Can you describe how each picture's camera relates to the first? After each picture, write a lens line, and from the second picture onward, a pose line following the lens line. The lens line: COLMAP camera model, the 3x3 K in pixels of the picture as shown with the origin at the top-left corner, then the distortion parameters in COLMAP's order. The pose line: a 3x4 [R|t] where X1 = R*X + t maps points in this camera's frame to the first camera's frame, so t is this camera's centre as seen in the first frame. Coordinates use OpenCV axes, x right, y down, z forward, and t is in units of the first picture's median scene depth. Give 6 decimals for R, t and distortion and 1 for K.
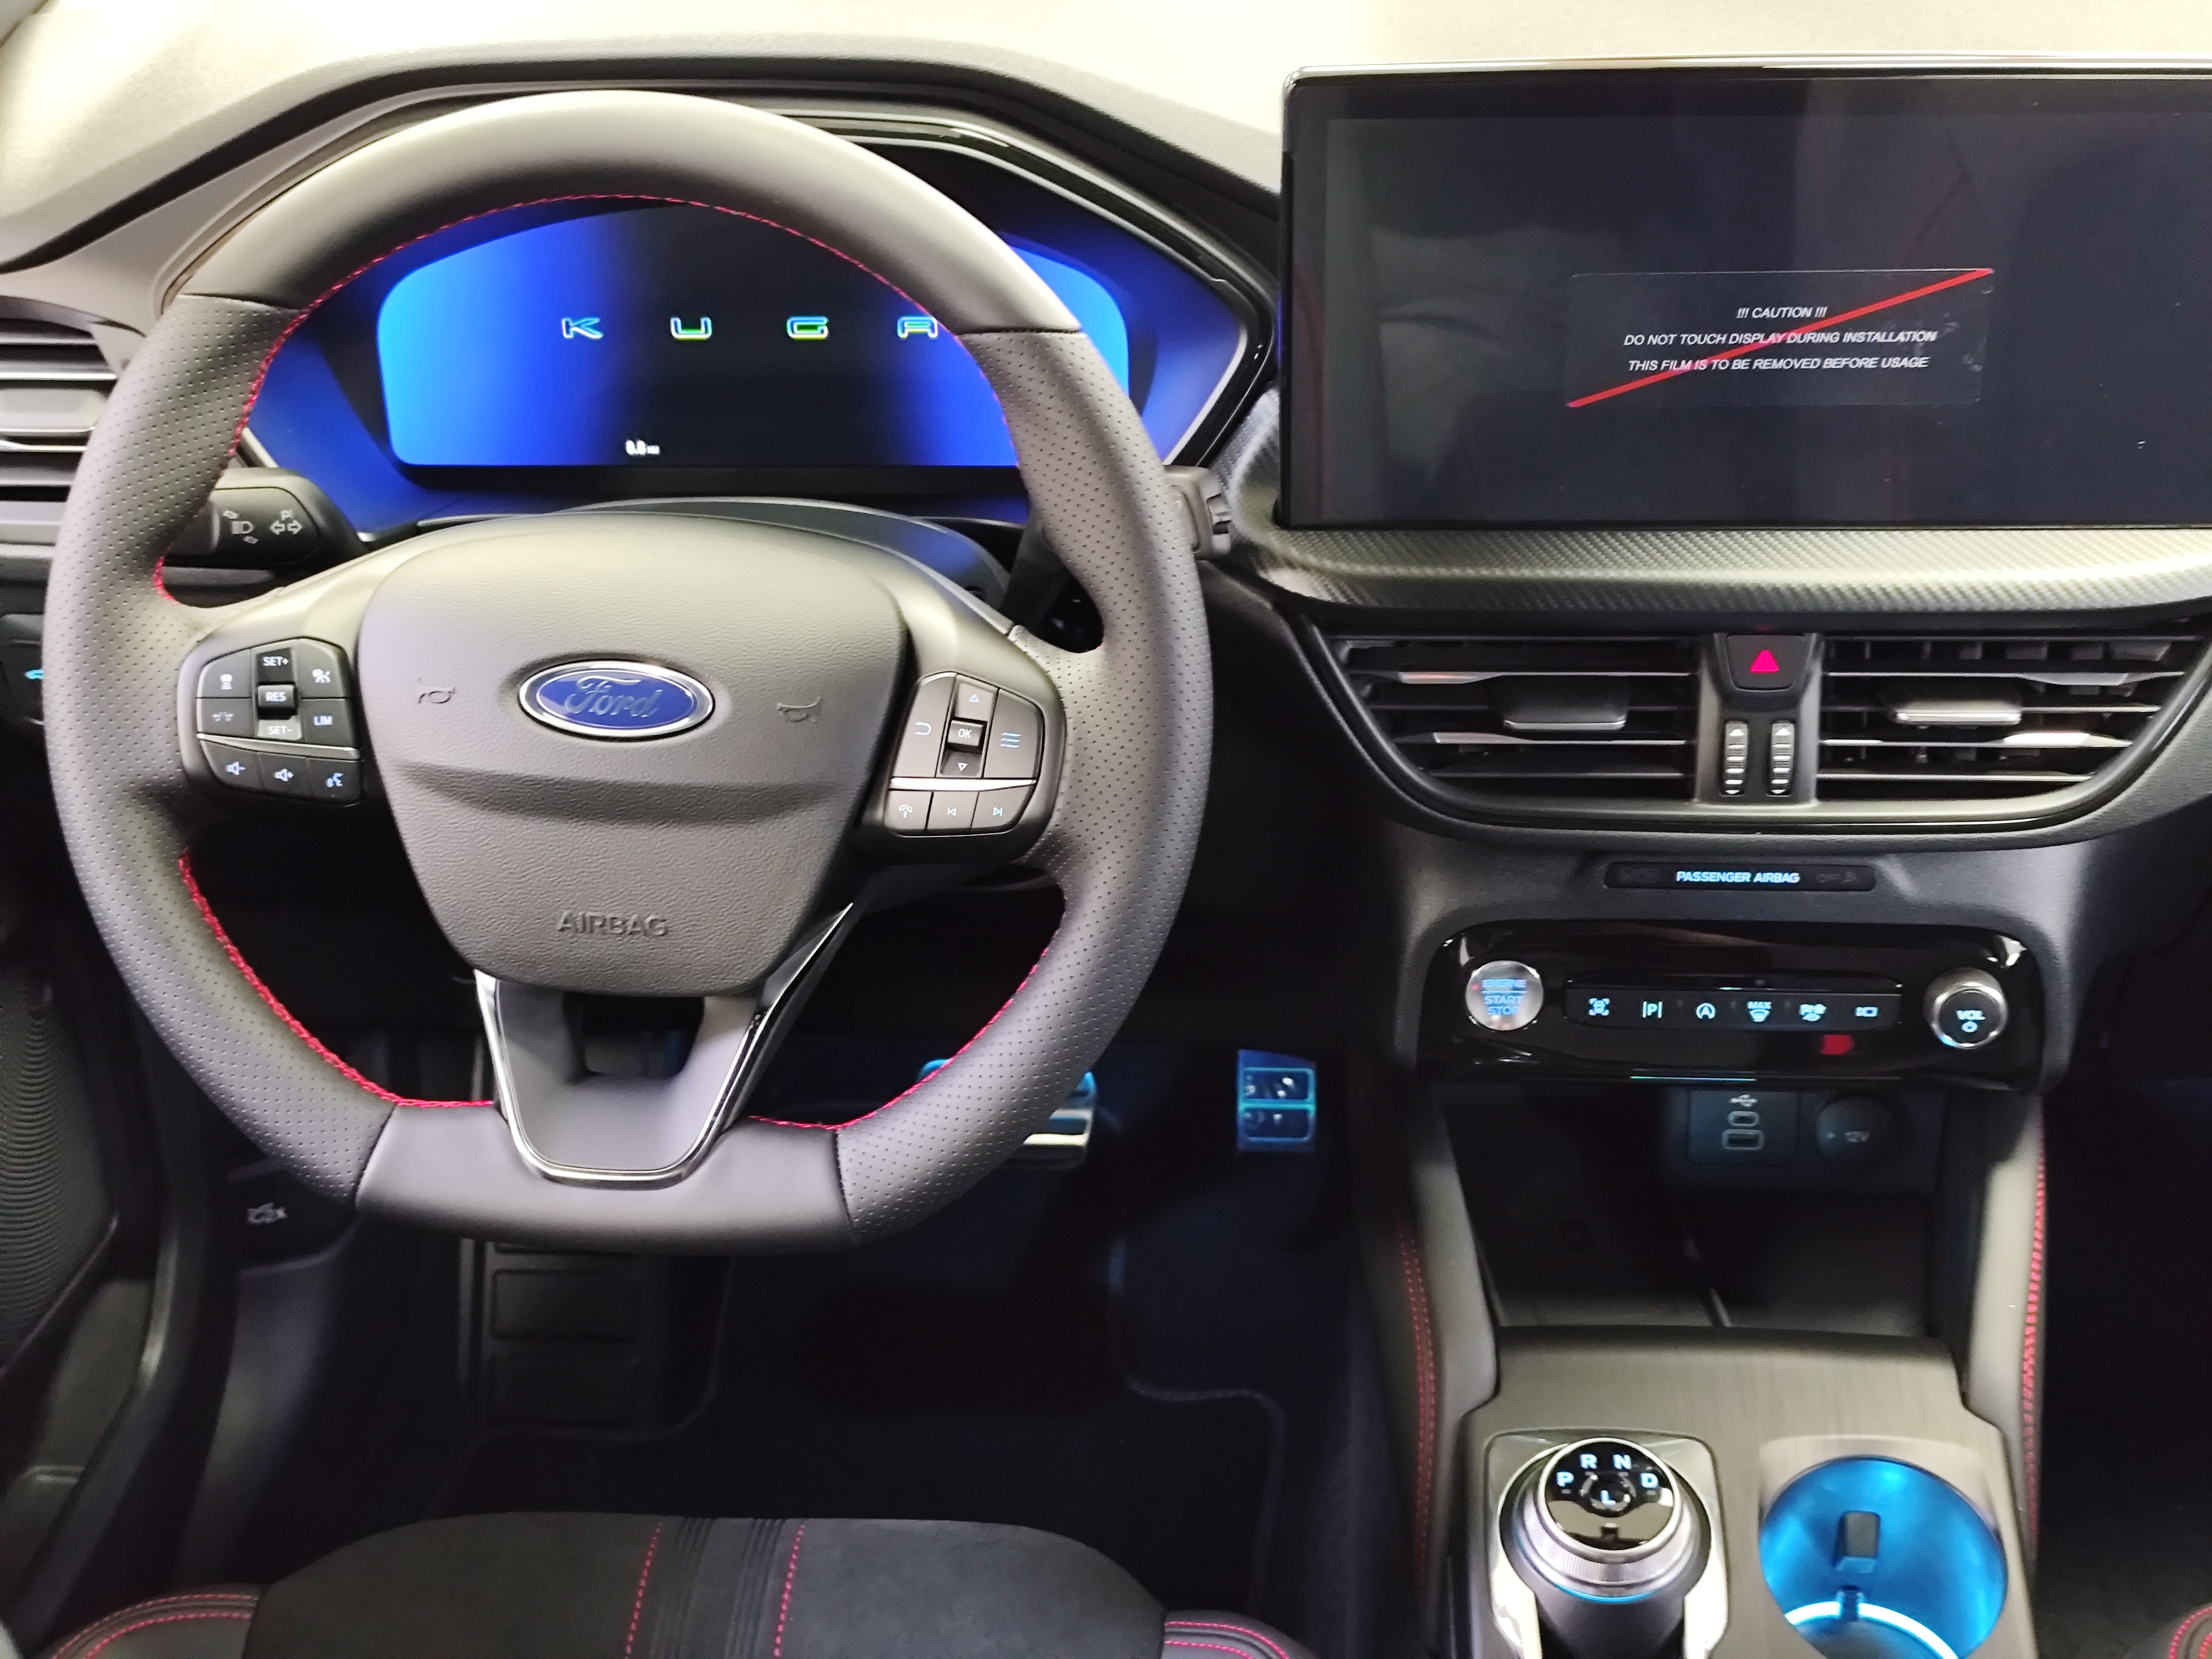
lens RADIAL K [[3103.9, 0, 1106.0], [0, 3103.9, 829.5], [0, 0, 1]] dist [0.143736, -0.806173]
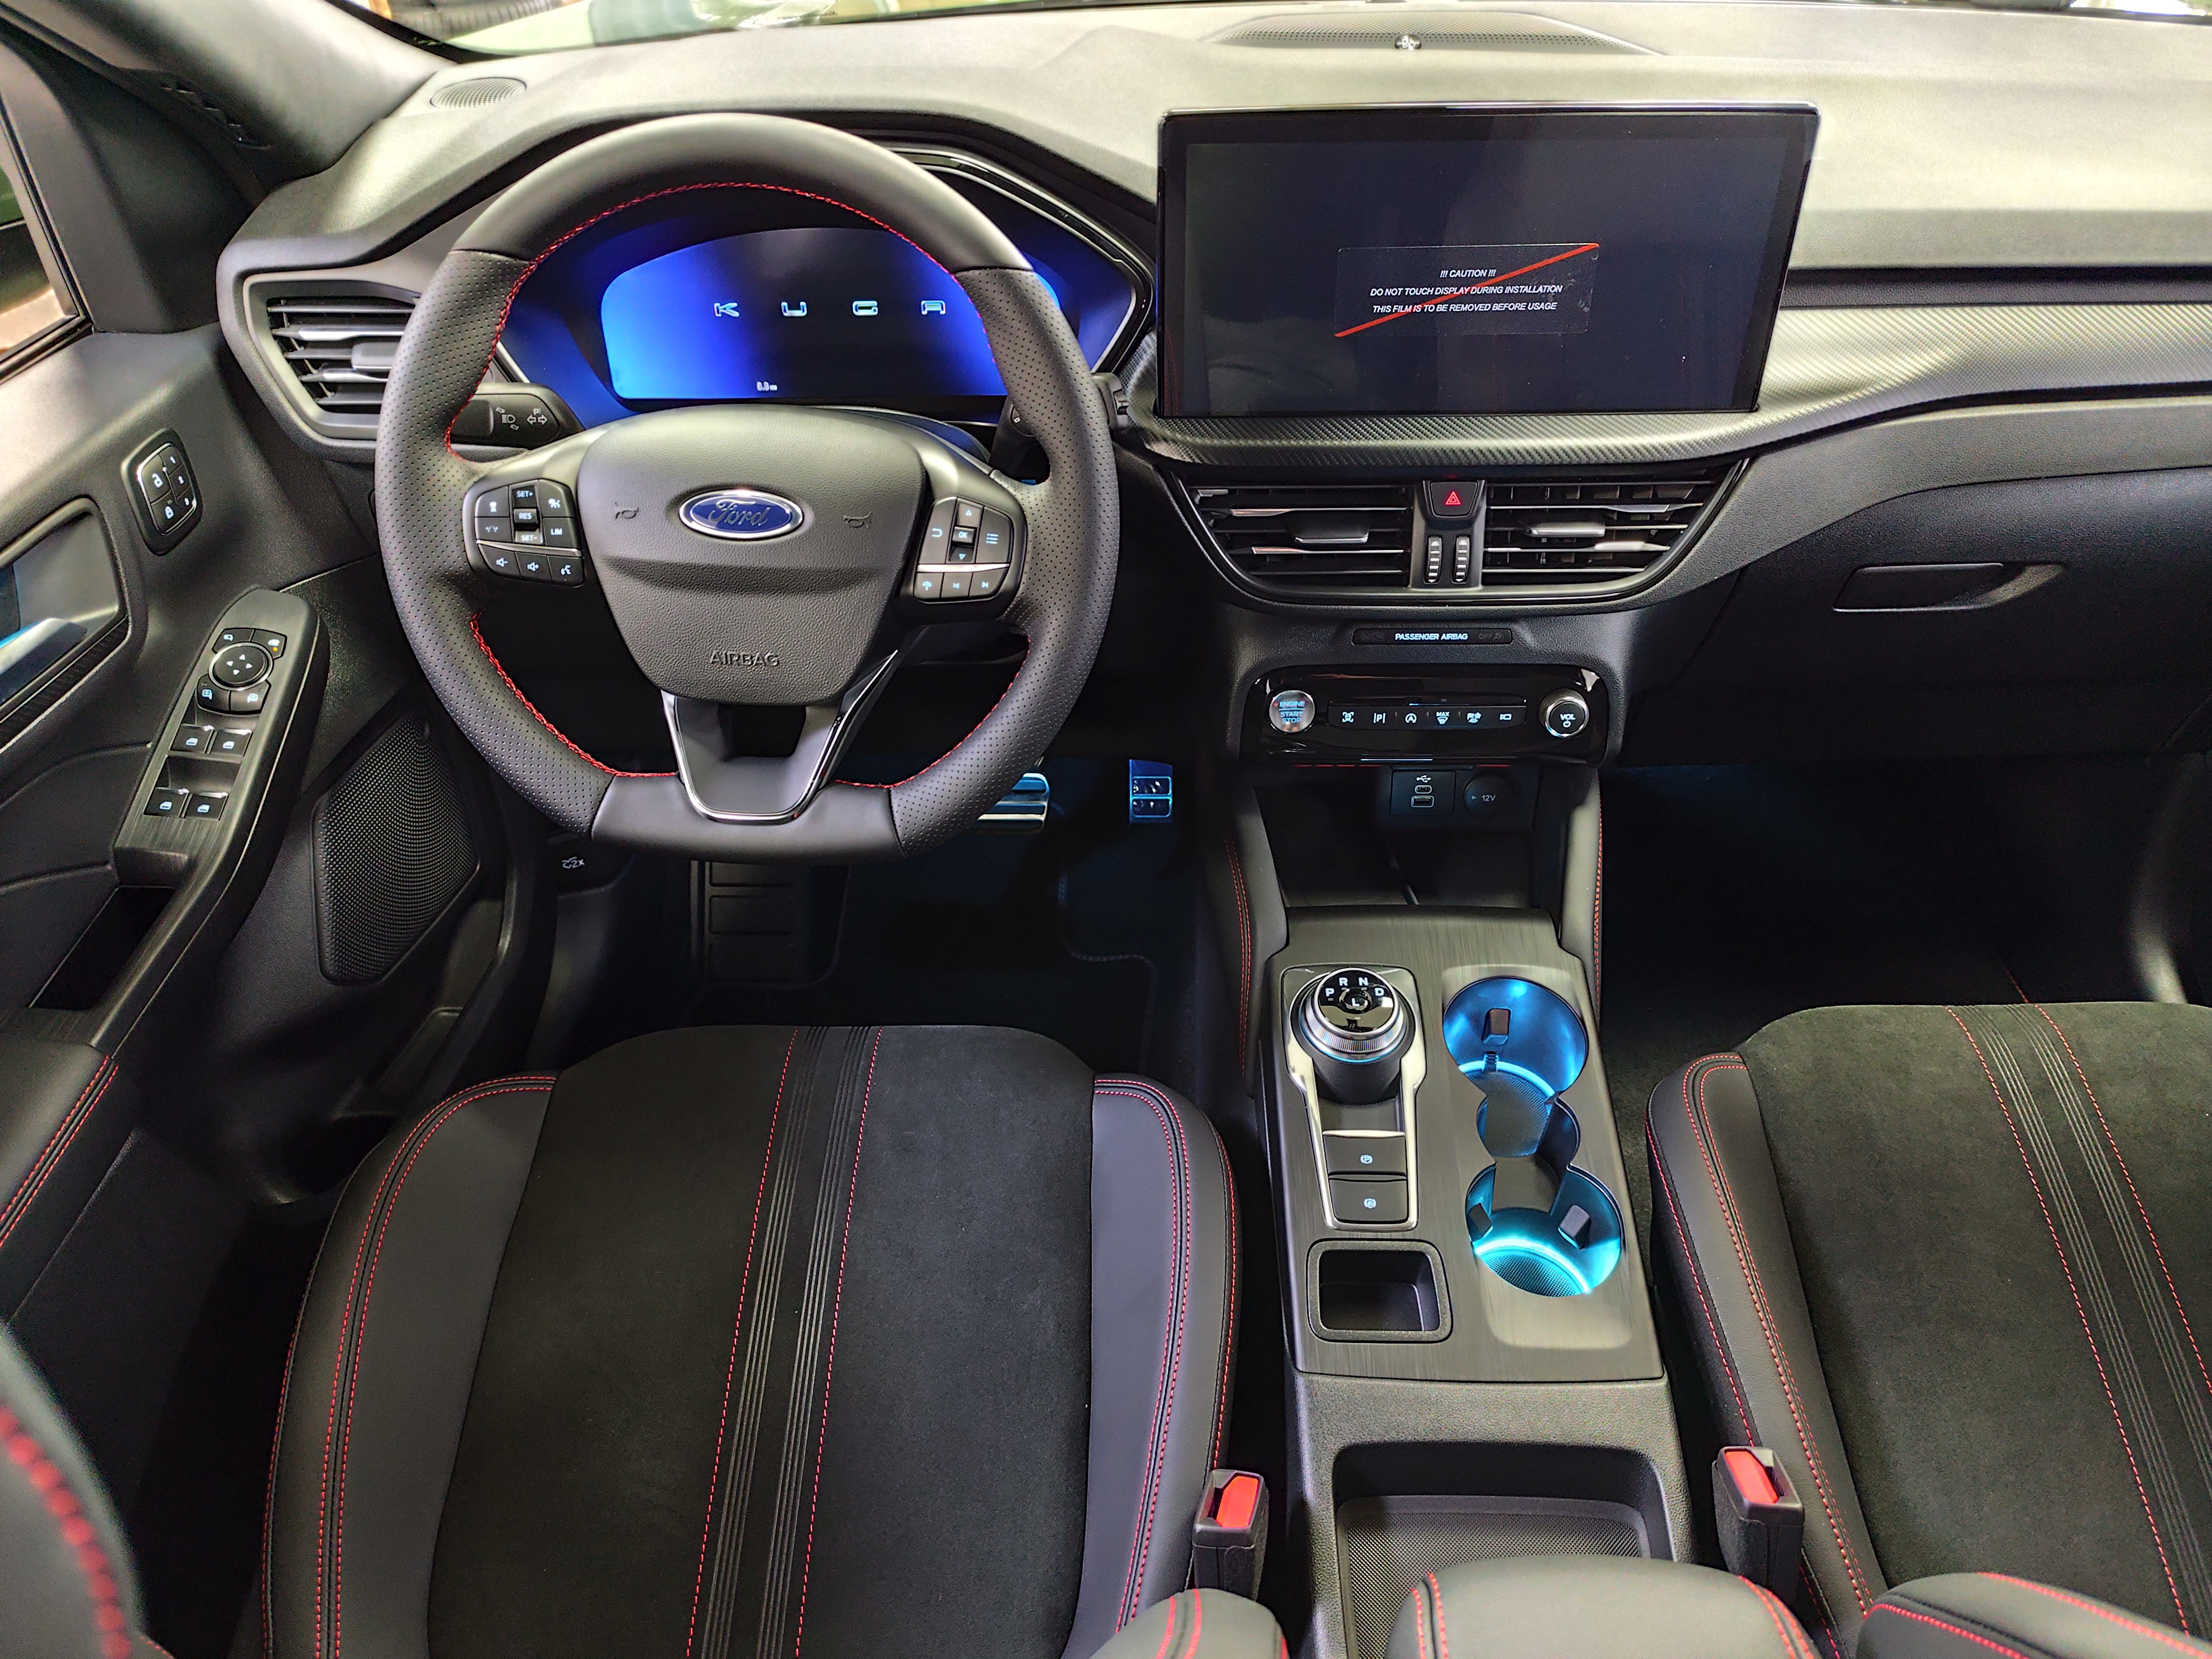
lens RADIAL K [[1577.0, 0, 1106.0], [0, 1577.0, 829.5], [0, 0, 1]] dist [0.001747, -0.001651]
pose [[0.999326, -0.016688, 0.032697, -0.001454], [0.013685, 0.995846, 0.090019, 0.042447], [-0.034064, -0.089511, 0.995403, 0.164403]]
